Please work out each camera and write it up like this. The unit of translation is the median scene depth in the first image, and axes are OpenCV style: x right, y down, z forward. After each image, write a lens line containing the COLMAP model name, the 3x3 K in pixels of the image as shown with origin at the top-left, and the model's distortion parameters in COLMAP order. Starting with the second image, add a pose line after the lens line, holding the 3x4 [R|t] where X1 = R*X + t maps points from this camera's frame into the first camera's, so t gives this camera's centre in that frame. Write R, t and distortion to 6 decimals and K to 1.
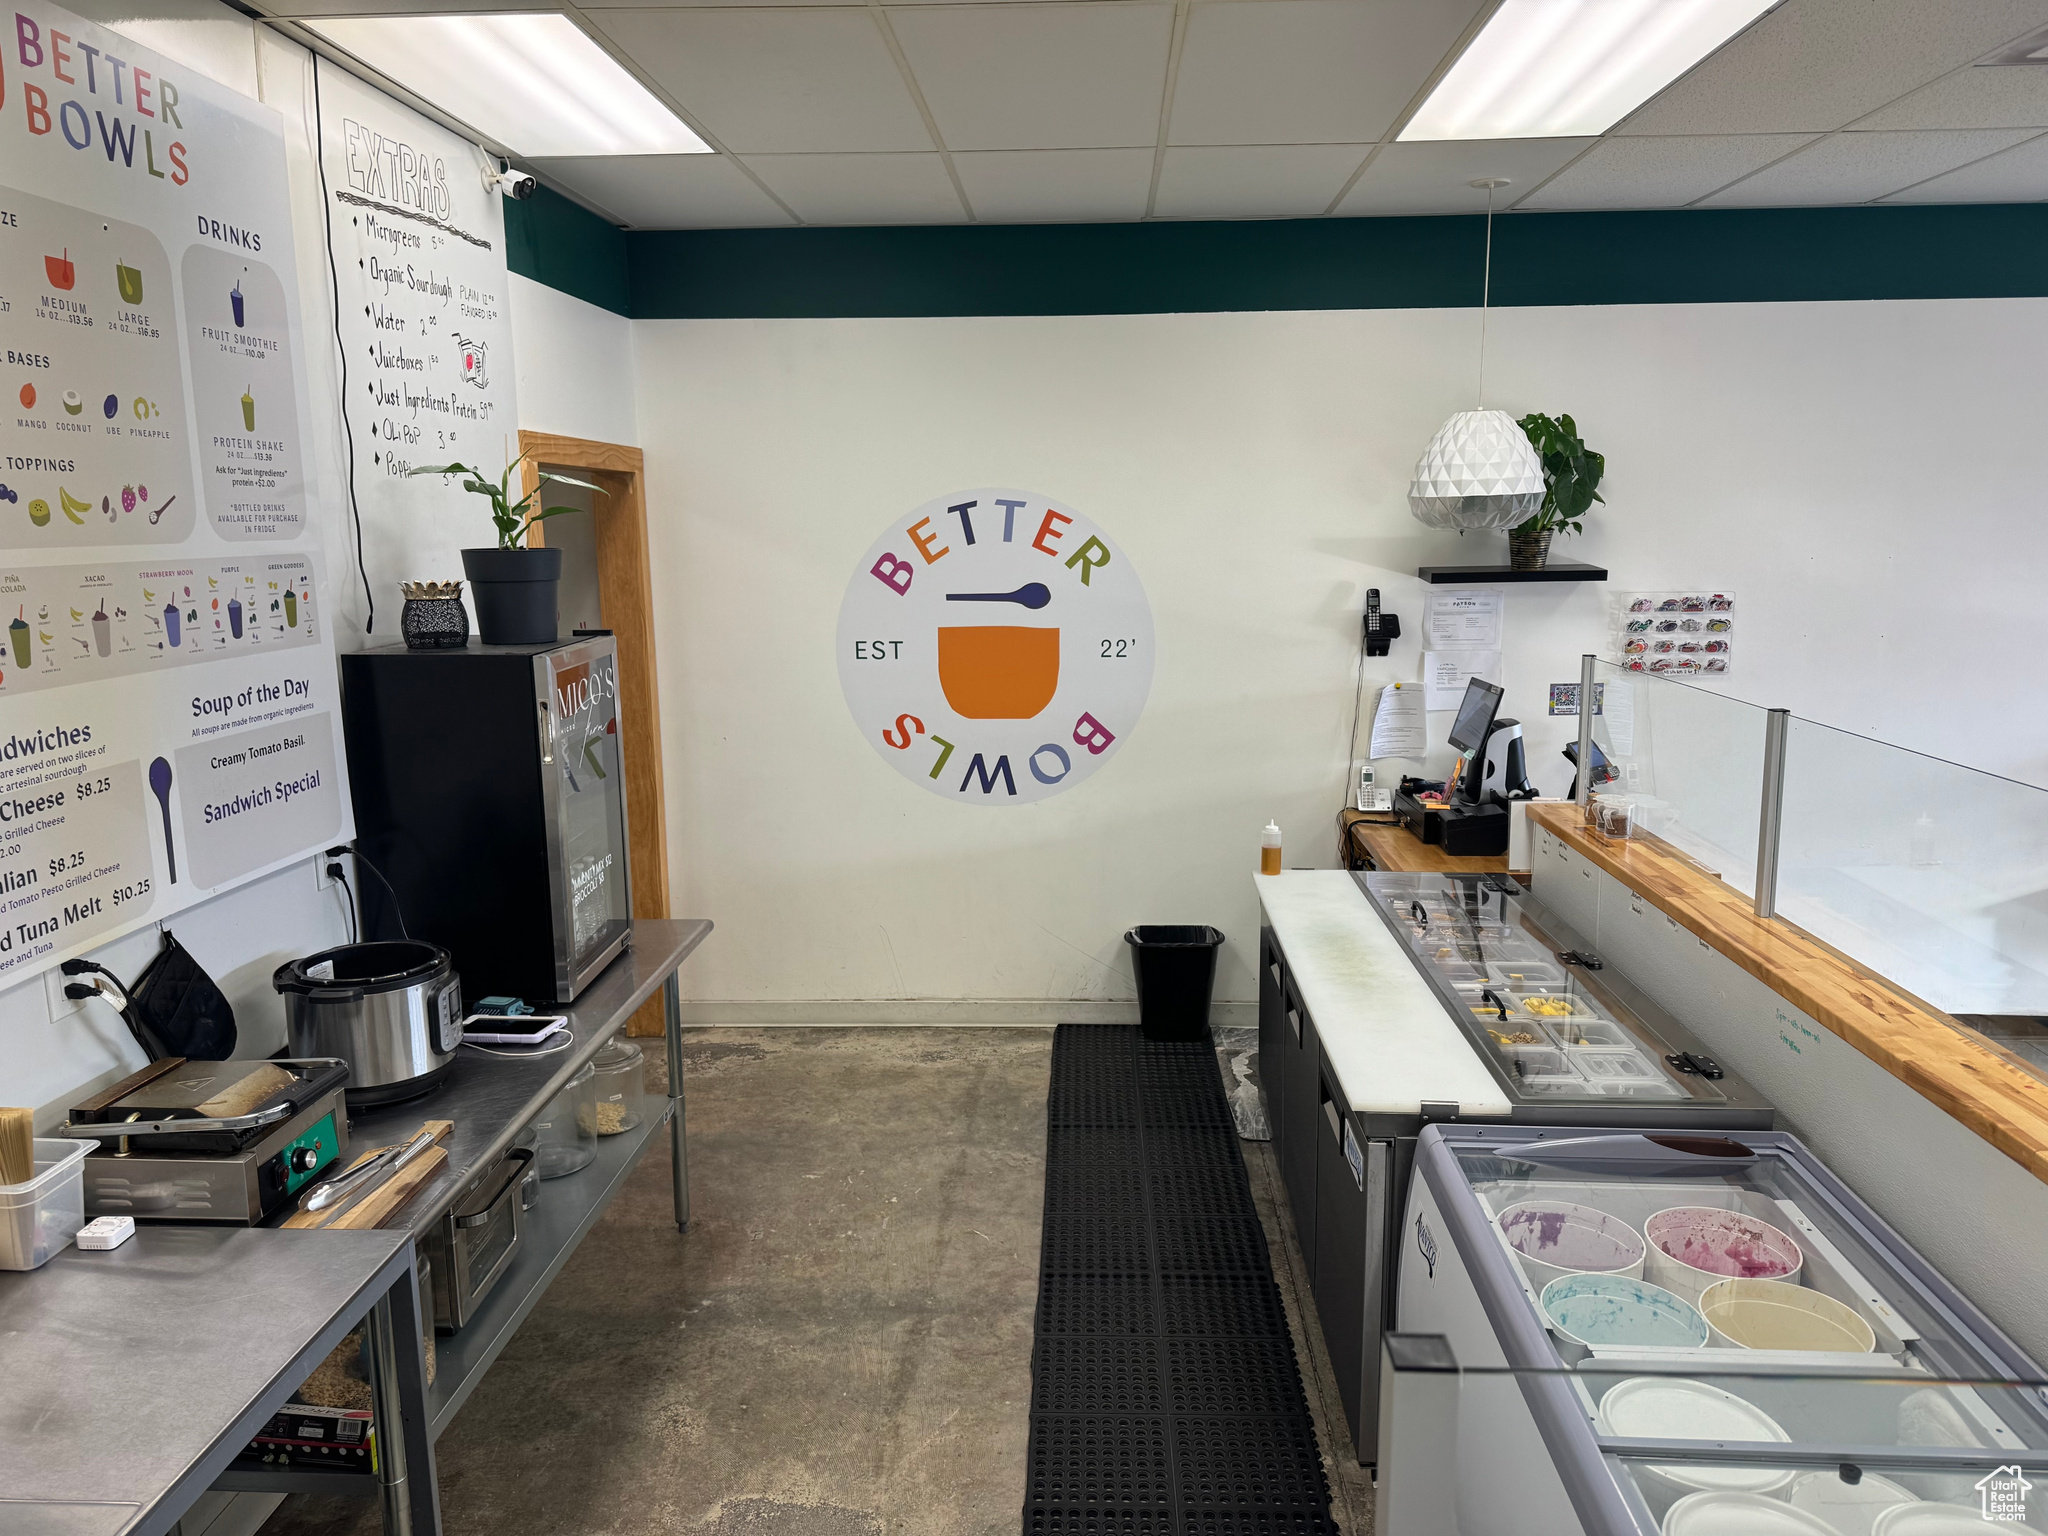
lens RADIAL K [[1413.1, 0, 1018.8], [0, 1413.1, 780.3], [0, 0, 1]] dist [0.052501, -0.086442]
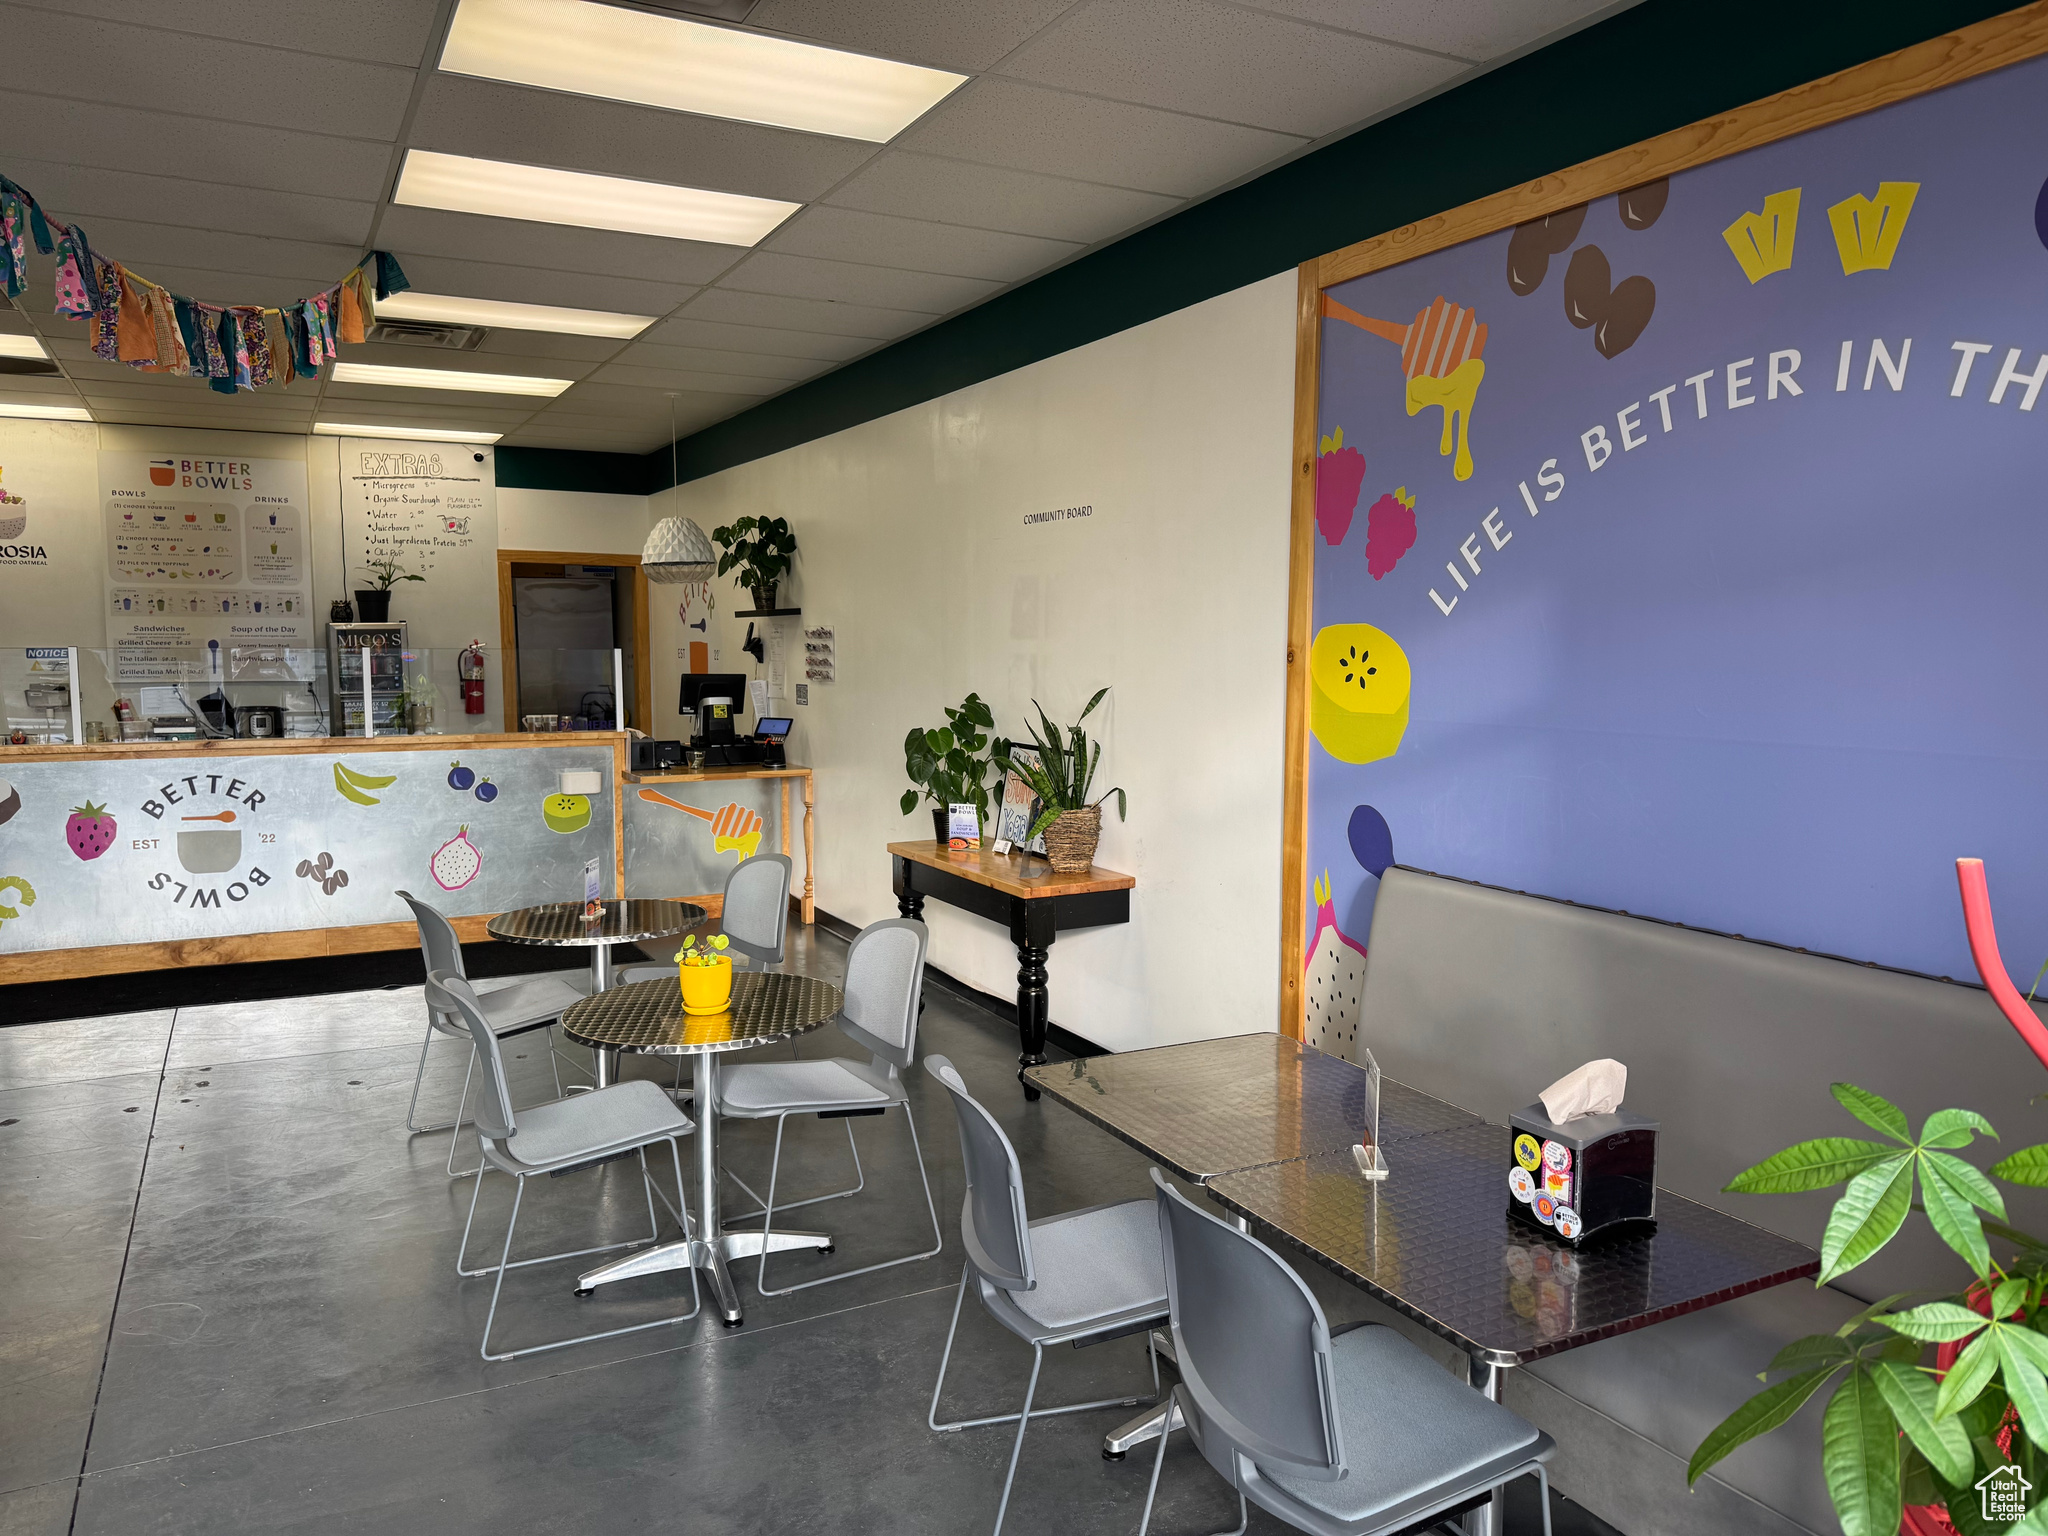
lens RADIAL K [[1424.2, 0, 1021.2], [0, 1424.2, 764.5], [0, 0, 1]] dist [0.098100, -0.146332]
pose [[0.515708, 0.087056, -0.852330, 1.692020], [-0.163759, 0.986499, 0.001676, -0.020752], [0.840969, 0.138712, 0.523001, 0.368118]]
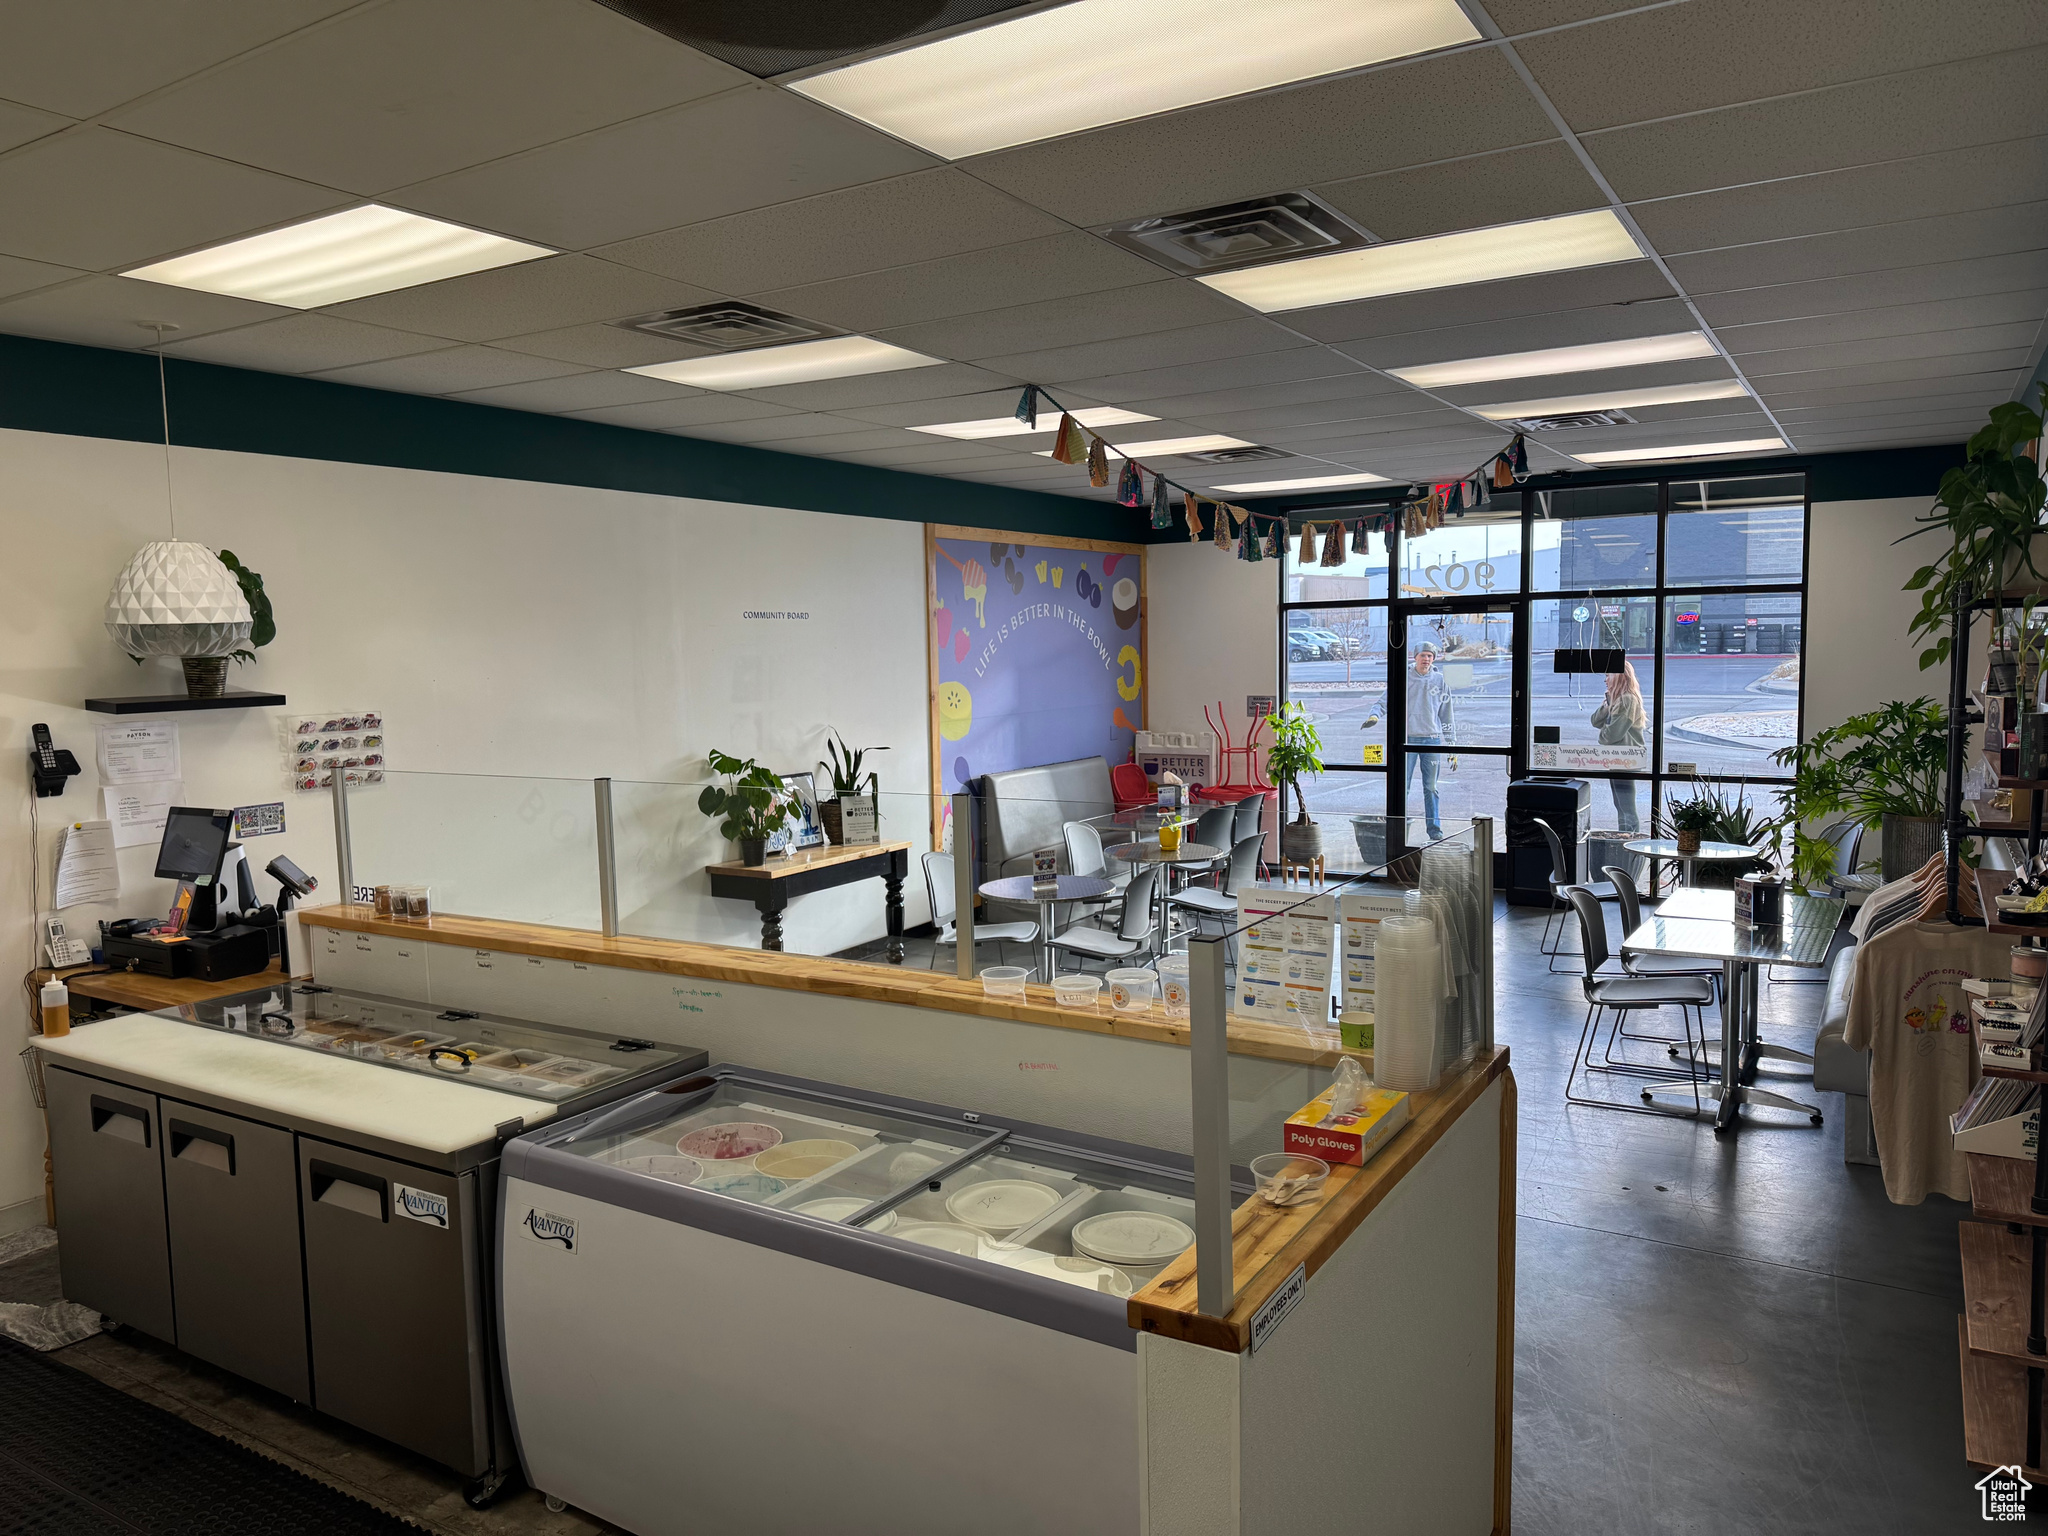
lens RADIAL K [[1417.5, 0, 1020.3], [0, 1417.5, 774.3], [0, 0, 1]] dist [0.097832, -0.117491]
pose [[0.475685, -0.081963, 0.875789, -0.278430], [0.175496, 0.984475, -0.003186, 0.011629], [-0.861931, 0.155213, 0.482684, 0.007765]]
